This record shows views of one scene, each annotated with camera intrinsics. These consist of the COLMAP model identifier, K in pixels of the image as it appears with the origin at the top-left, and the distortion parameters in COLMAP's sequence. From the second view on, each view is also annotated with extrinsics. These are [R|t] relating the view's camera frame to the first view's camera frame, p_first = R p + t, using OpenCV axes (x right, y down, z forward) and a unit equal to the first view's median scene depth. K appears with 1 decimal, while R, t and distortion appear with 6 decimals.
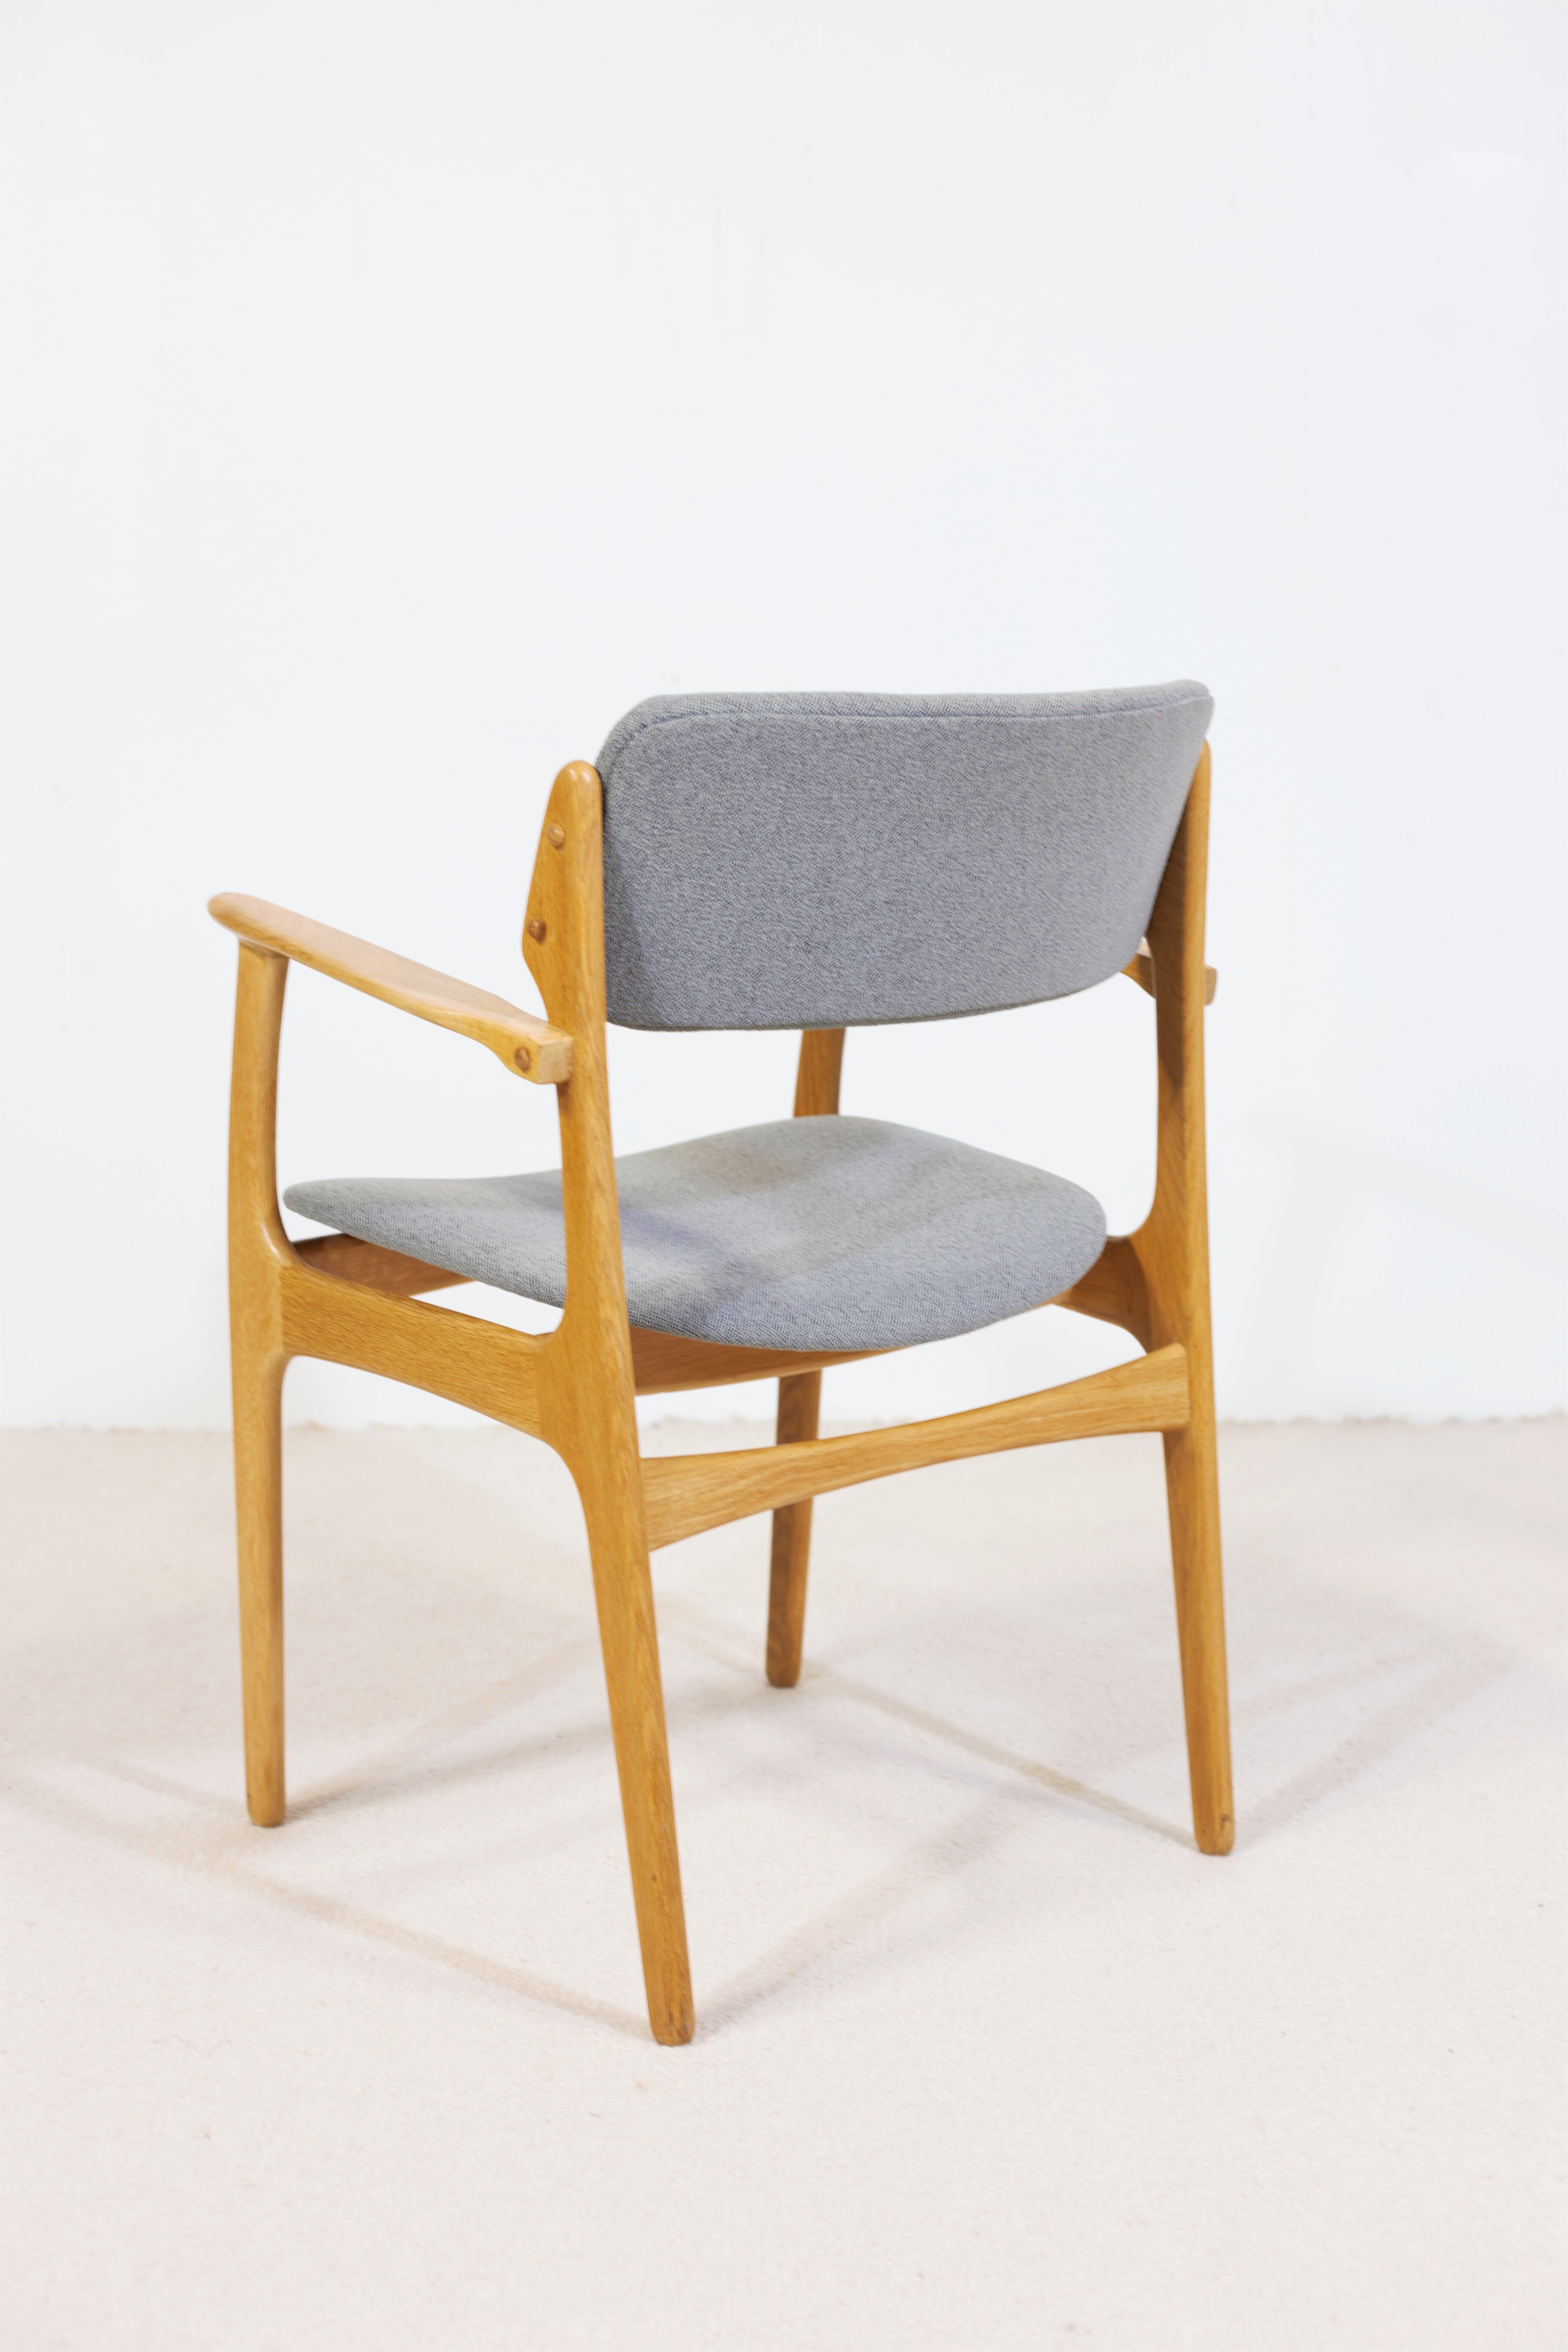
lens RADIAL K [[3543.6, 0, 784.0], [0, 3543.6, 1176.0], [0, 0, 1]] dist [-0.100115, 0.023424]
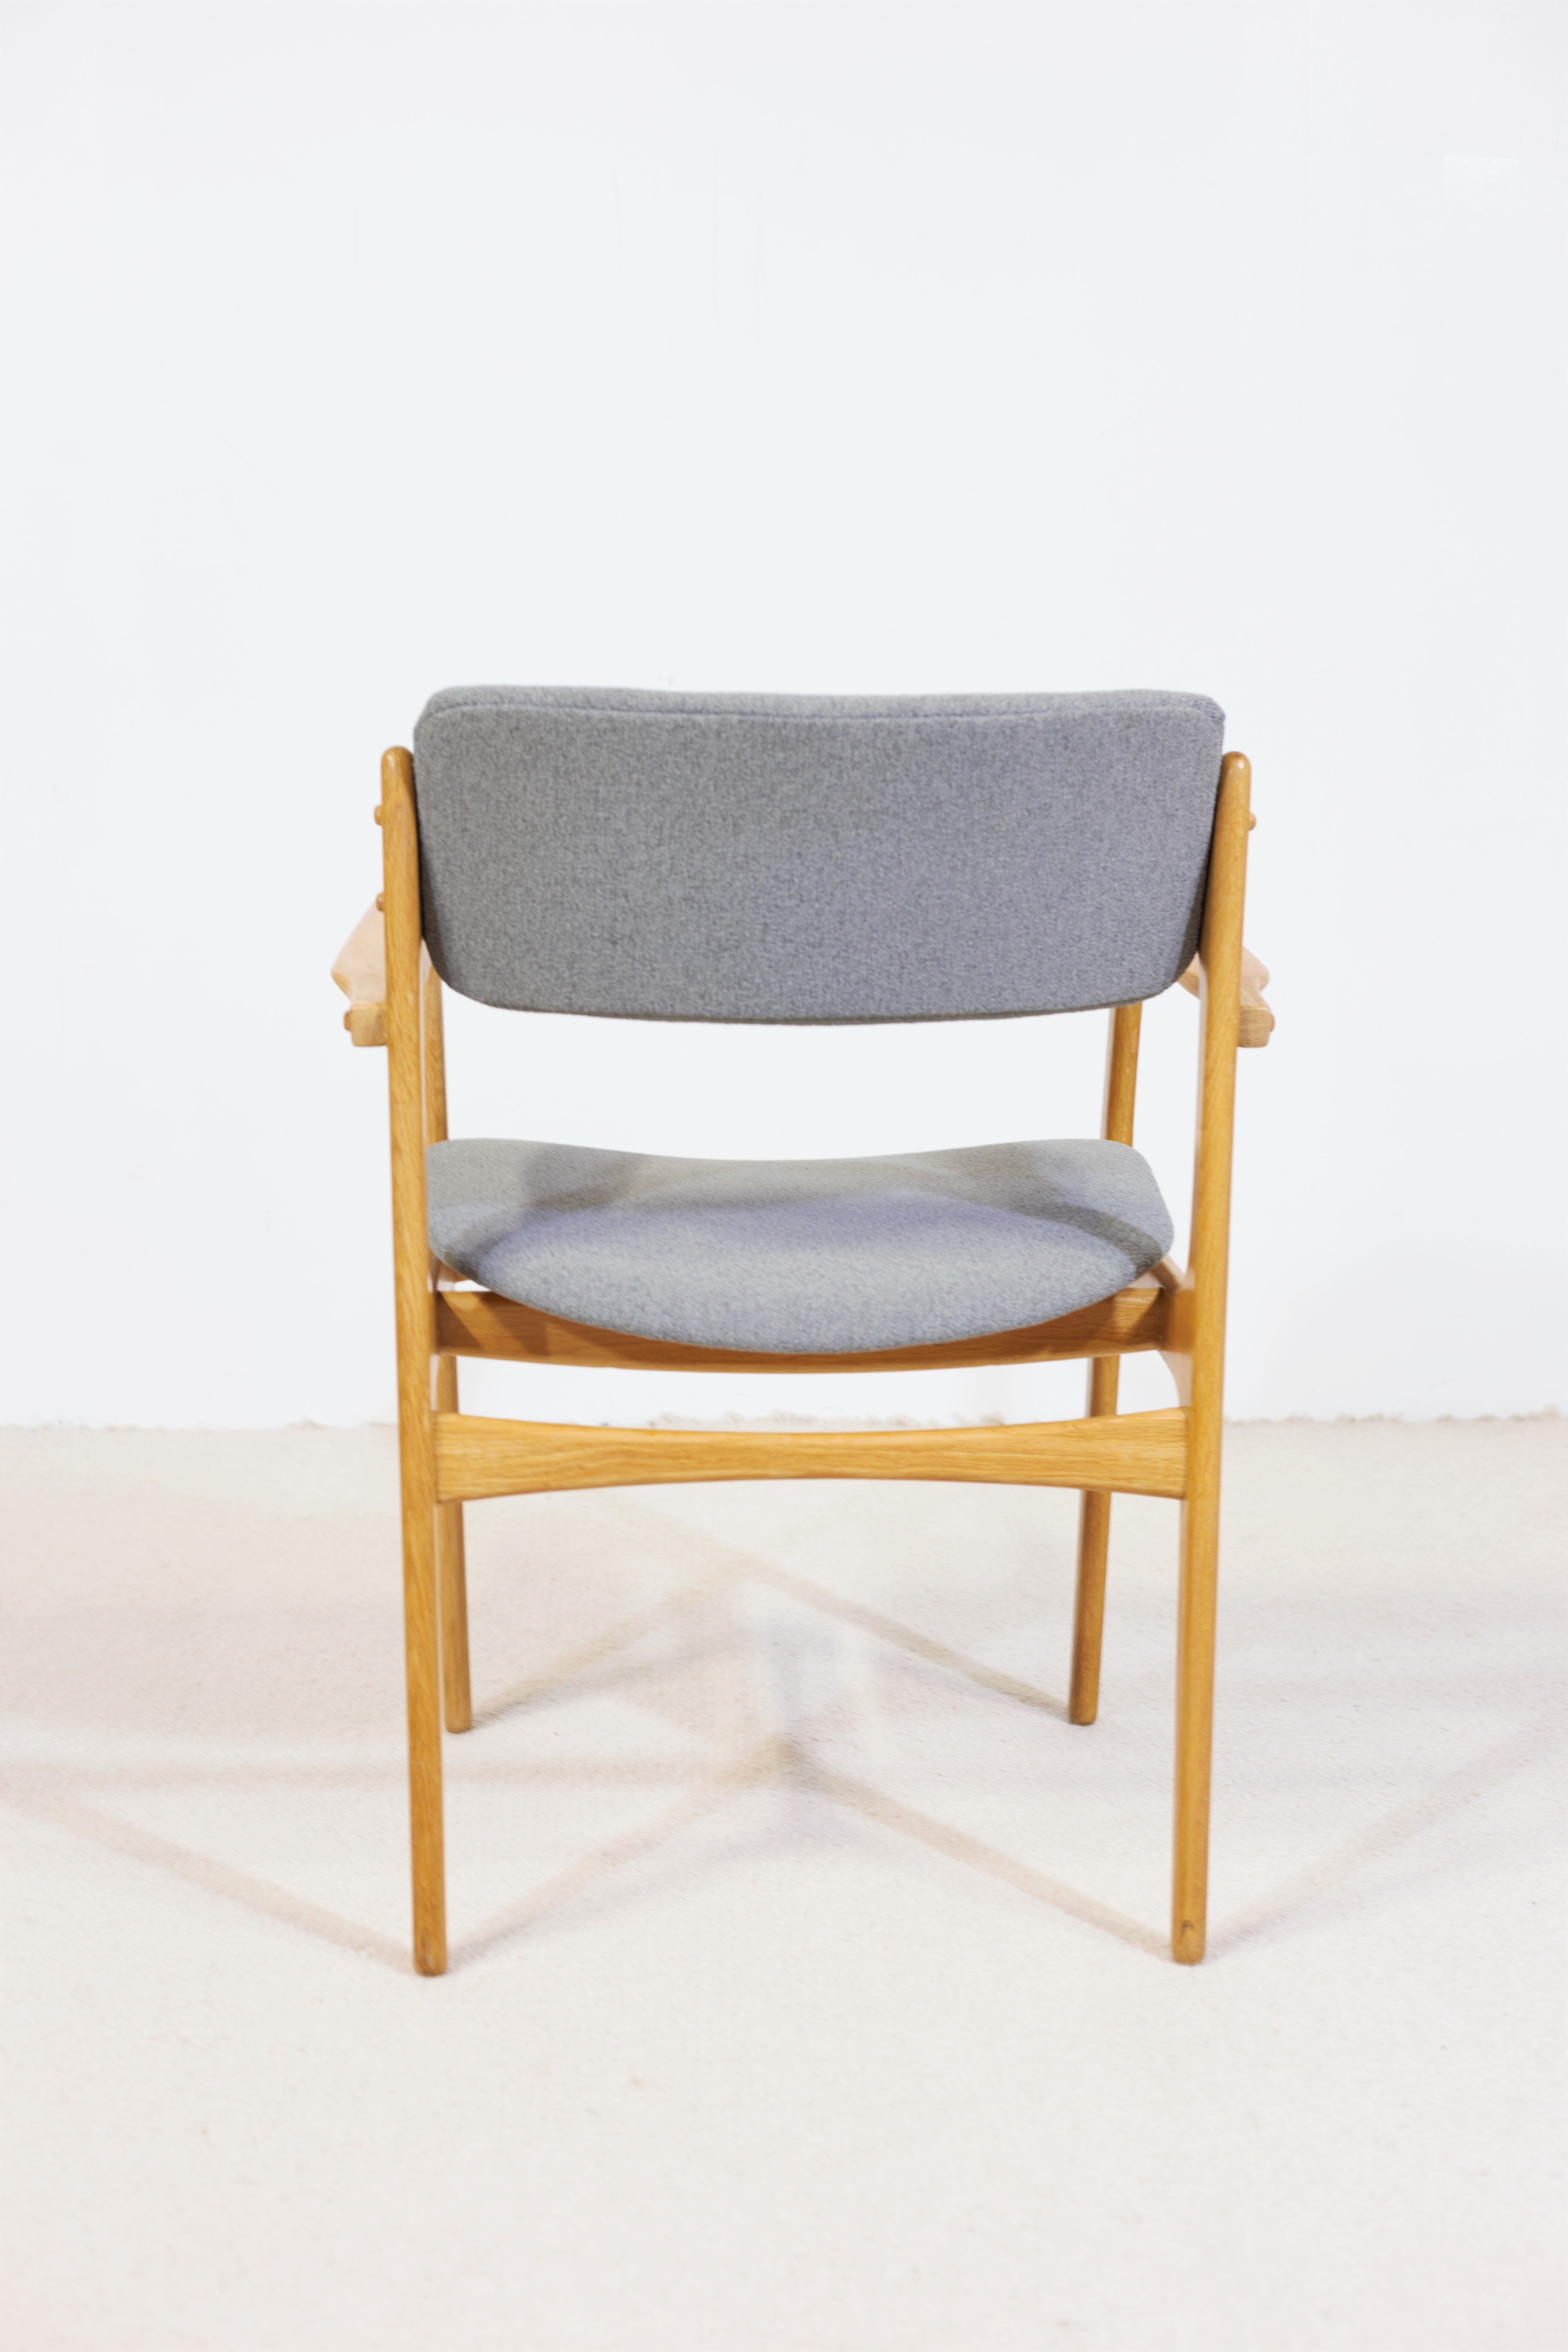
lens RADIAL K [[3543.6, 0, 784.0], [0, 3543.6, 1176.0], [0, 0, 1]] dist [-0.100115, 0.023424]
pose [[0.786636, 0.105695, -0.608303, 0.678945], [-0.111589, 0.993352, 0.028296, -0.031315], [0.607249, 0.045621, 0.793200, 0.228454]]
